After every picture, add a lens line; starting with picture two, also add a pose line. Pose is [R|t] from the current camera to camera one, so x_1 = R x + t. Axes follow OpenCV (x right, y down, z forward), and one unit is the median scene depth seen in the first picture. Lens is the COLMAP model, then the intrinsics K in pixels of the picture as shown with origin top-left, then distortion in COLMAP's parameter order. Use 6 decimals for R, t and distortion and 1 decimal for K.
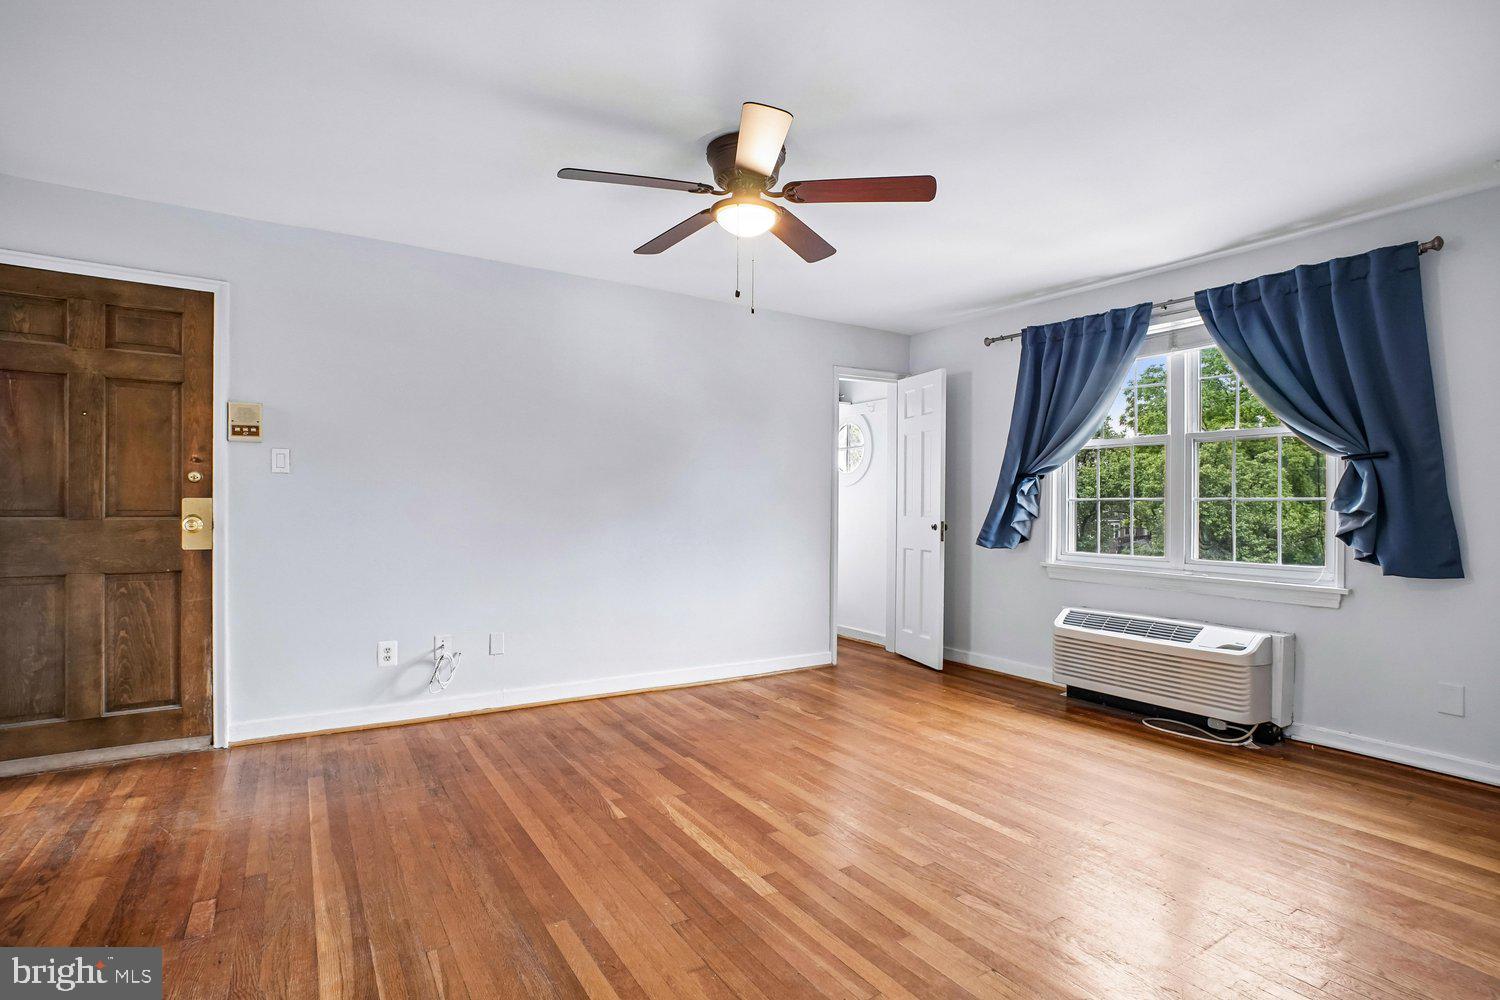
lens RADIAL K [[742.0, 0, 750.0], [0, 742.0, 500.0], [0, 0, 1]] dist [-0.039466, 0.019459]
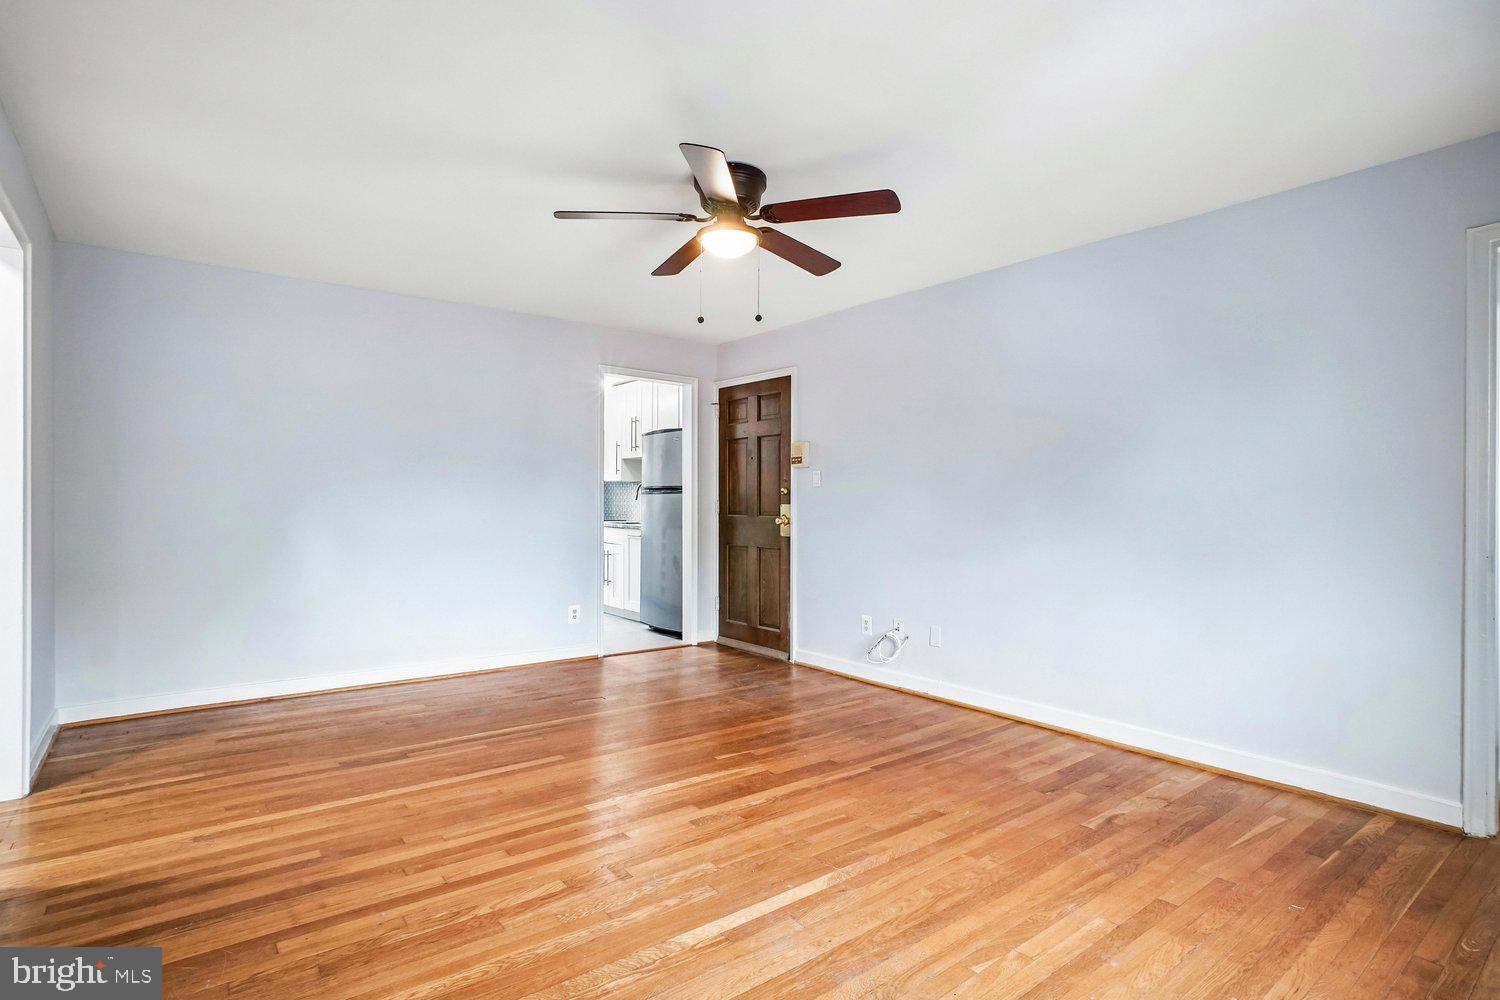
lens RADIAL K [[742.0, 0, 750.0], [0, 742.0, 500.0], [0, 0, 1]] dist [-0.039466, 0.019459]
pose [[0.111454, -0.013157, -0.993683, 0.863918], [-0.001554, 0.999909, -0.013414, 0.009745], [0.993768, 0.003040, 0.111423, 0.734725]]
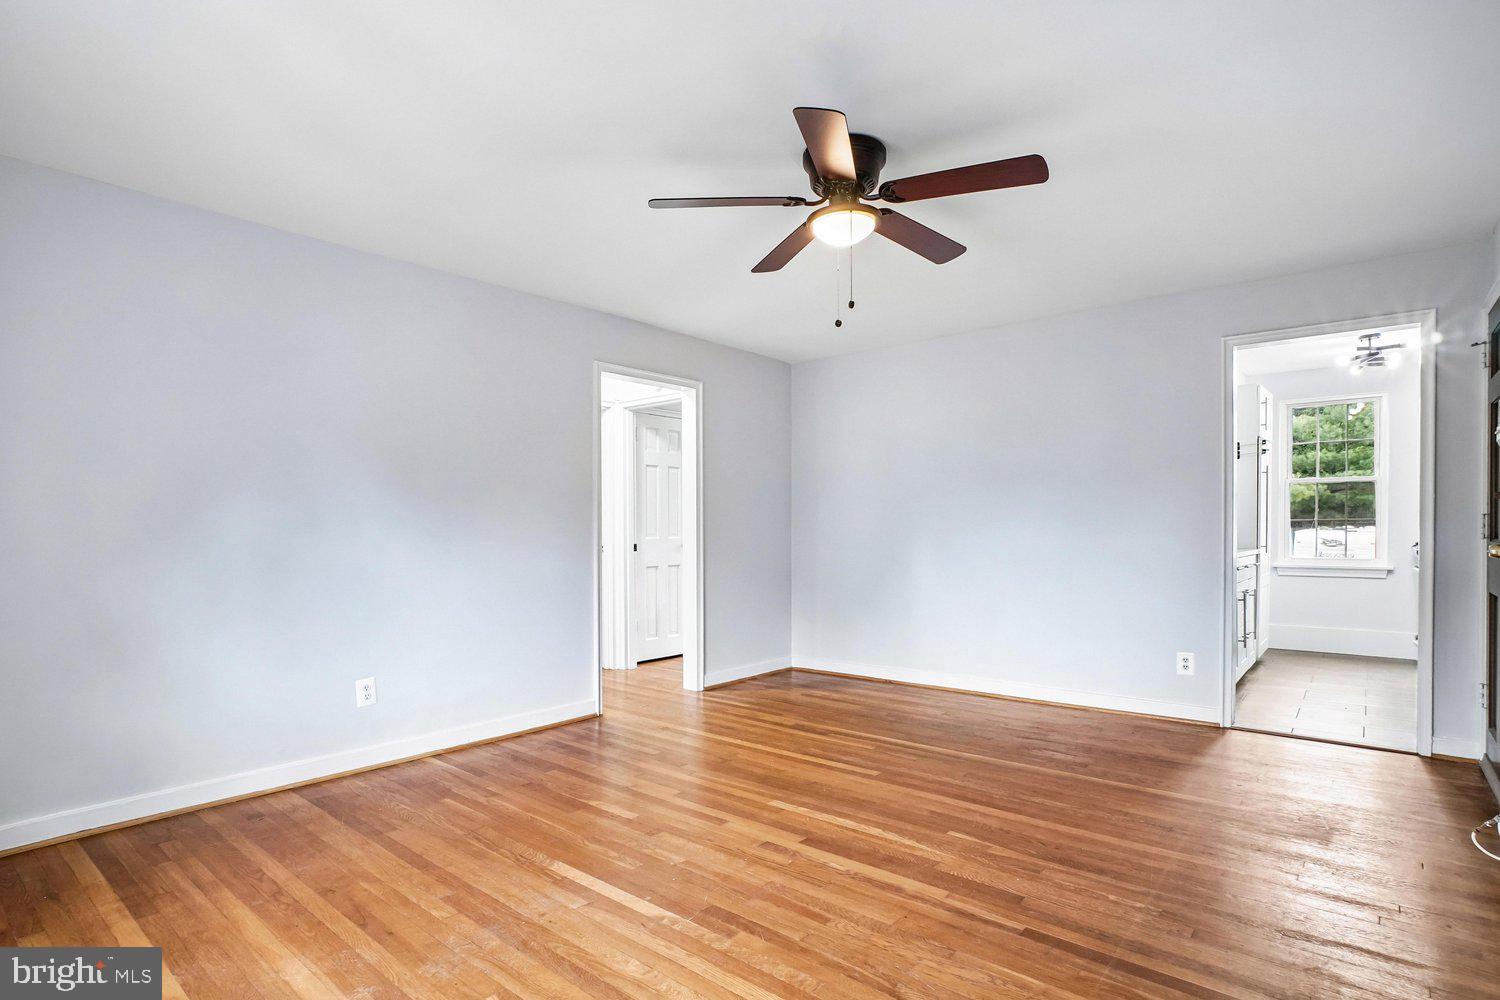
lens RADIAL K [[760.2, 0, 752.0], [0, 760.2, 524.8], [0, 0, 1]] dist [-0.015390, -0.000108]
pose [[-0.950812, -0.002394, -0.309759, 0.332062], [0.002520, 0.999877, -0.015463, 0.016327], [0.309758, -0.015483, -0.950690, 1.540463]]
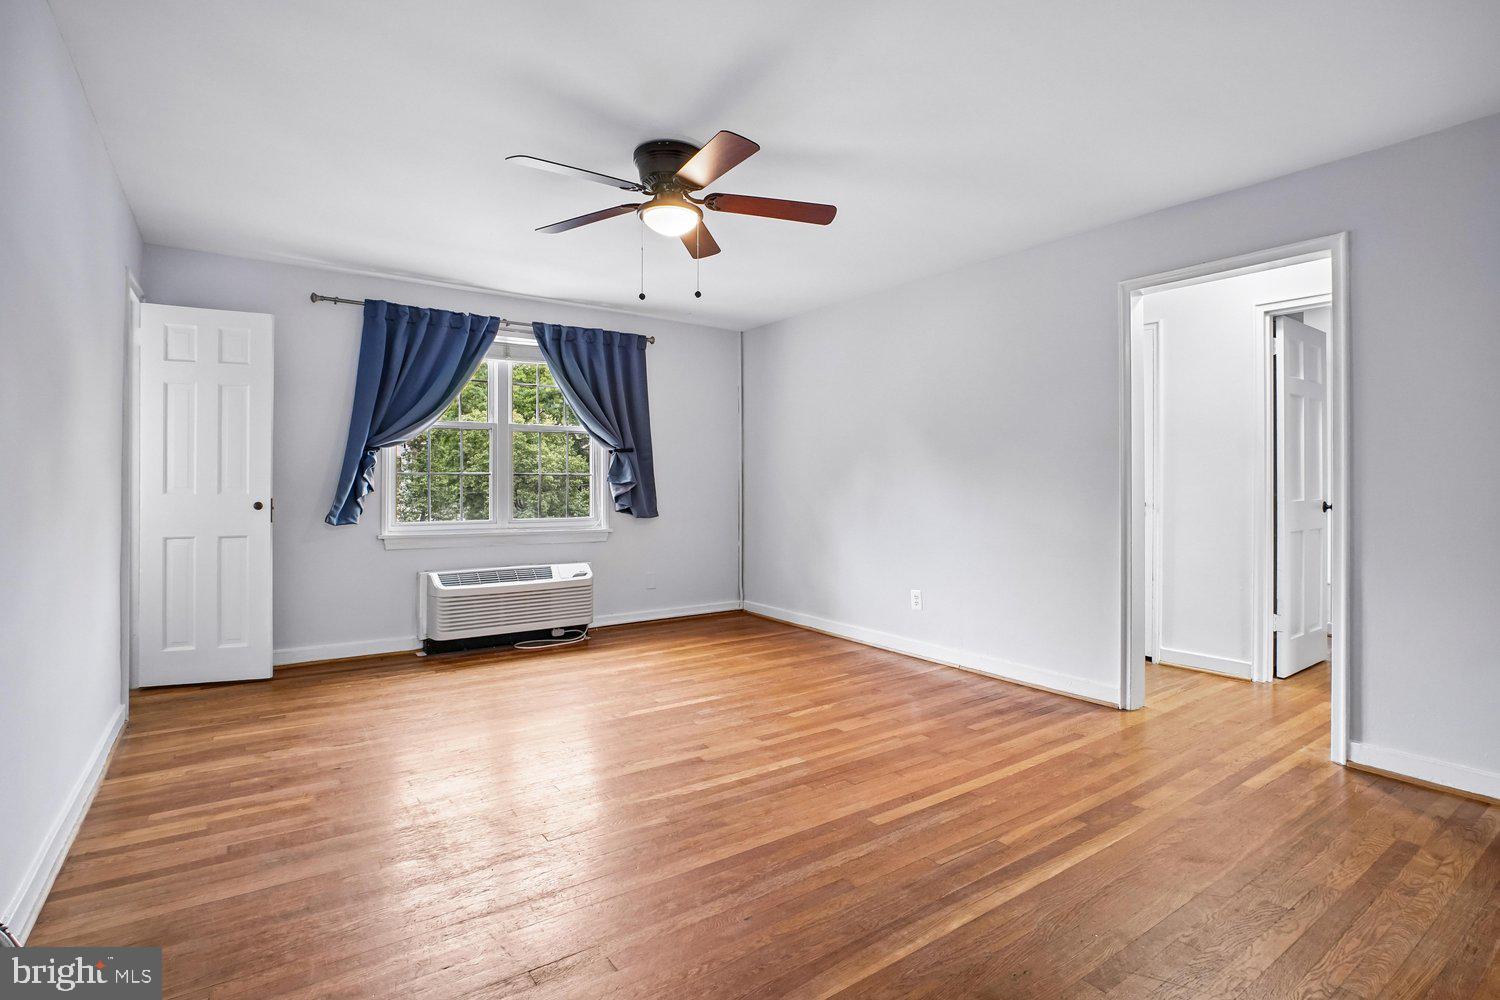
lens RADIAL K [[751.3, 0, 747.9], [0, 751.3, 470.0], [0, 0, 1]] dist [-0.041430, 0.023348]
pose [[-0.055170, 0.006831, 0.998454, -0.899769], [-0.008721, 0.999935, -0.007323, -0.002634], [-0.998439, -0.009112, -0.055107, 0.765384]]
